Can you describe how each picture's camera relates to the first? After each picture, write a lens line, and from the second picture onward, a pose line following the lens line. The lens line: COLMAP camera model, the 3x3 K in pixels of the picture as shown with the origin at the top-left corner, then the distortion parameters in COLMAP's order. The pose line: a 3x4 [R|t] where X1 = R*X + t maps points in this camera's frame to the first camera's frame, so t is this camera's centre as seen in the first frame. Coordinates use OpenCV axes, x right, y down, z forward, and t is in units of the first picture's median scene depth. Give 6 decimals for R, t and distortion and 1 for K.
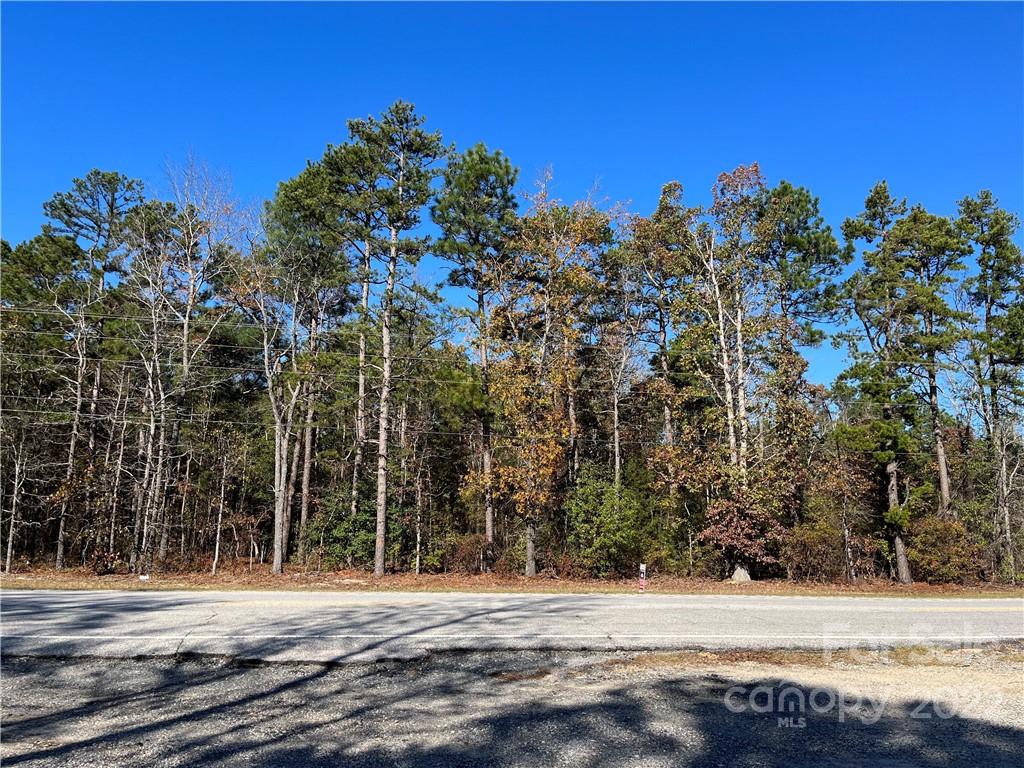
lens RADIAL K [[774.7, 0, 507.0], [0, 774.7, 387.9], [0, 0, 1]] dist [0.040426, -0.006923]
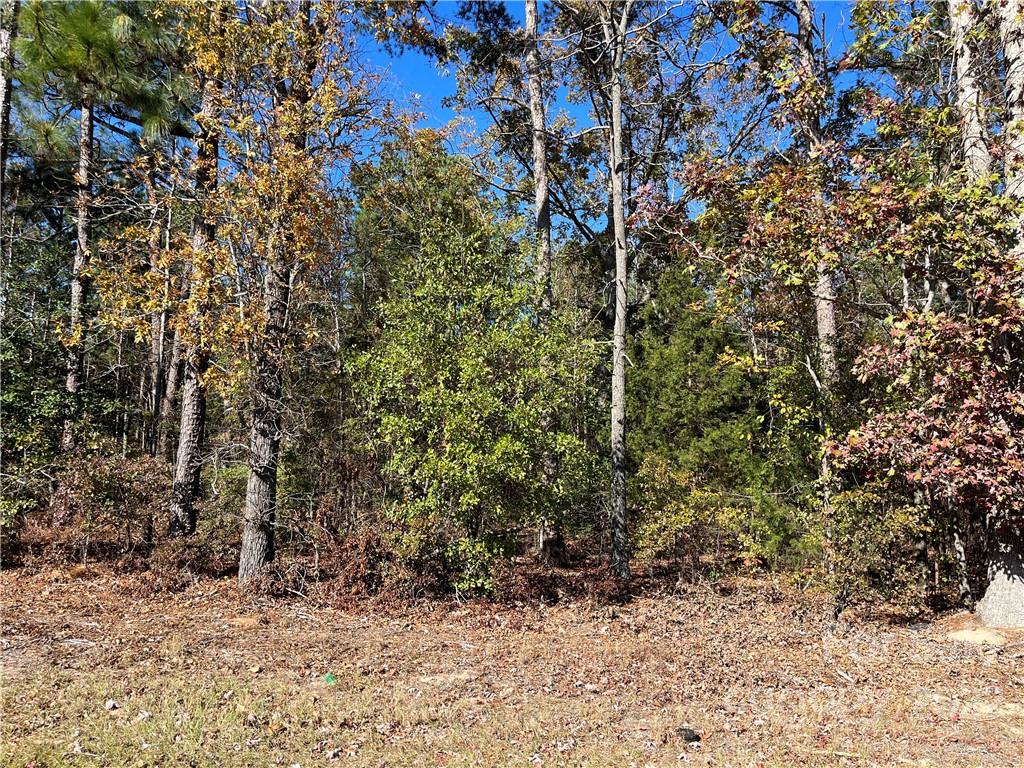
lens RADIAL K [[774.7, 0, 507.0], [0, 774.7, 387.9], [0, 0, 1]] dist [0.040426, -0.006923]
pose [[0.948833, -0.039980, -0.313237, 0.218111], [0.056109, 0.997514, 0.042644, 0.145799], [0.310753, -0.058038, 0.948717, 0.692264]]
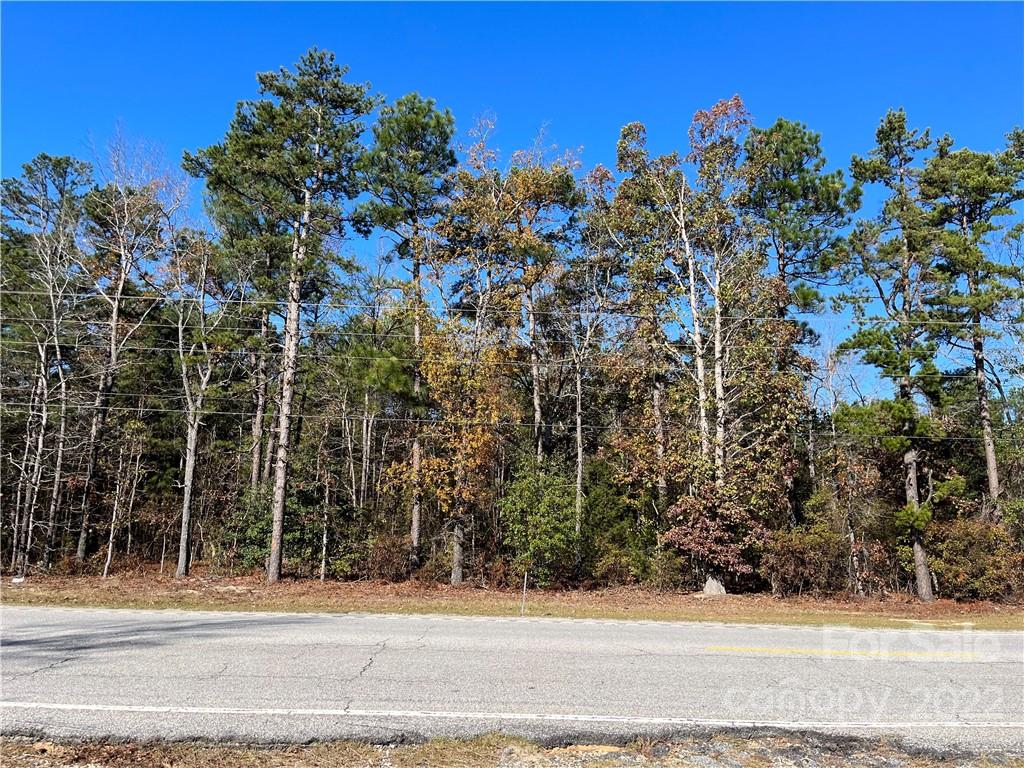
lens RADIAL K [[775.7, 0, 508.6], [0, 775.7, 383.9], [0, 0, 1]] dist [0.081219, -0.100032]
pose [[0.991325, -0.018100, -0.130184, 0.190094], [0.017034, 0.999812, -0.009296, 0.026868], [0.130327, 0.006998, 0.991446, 0.139168]]
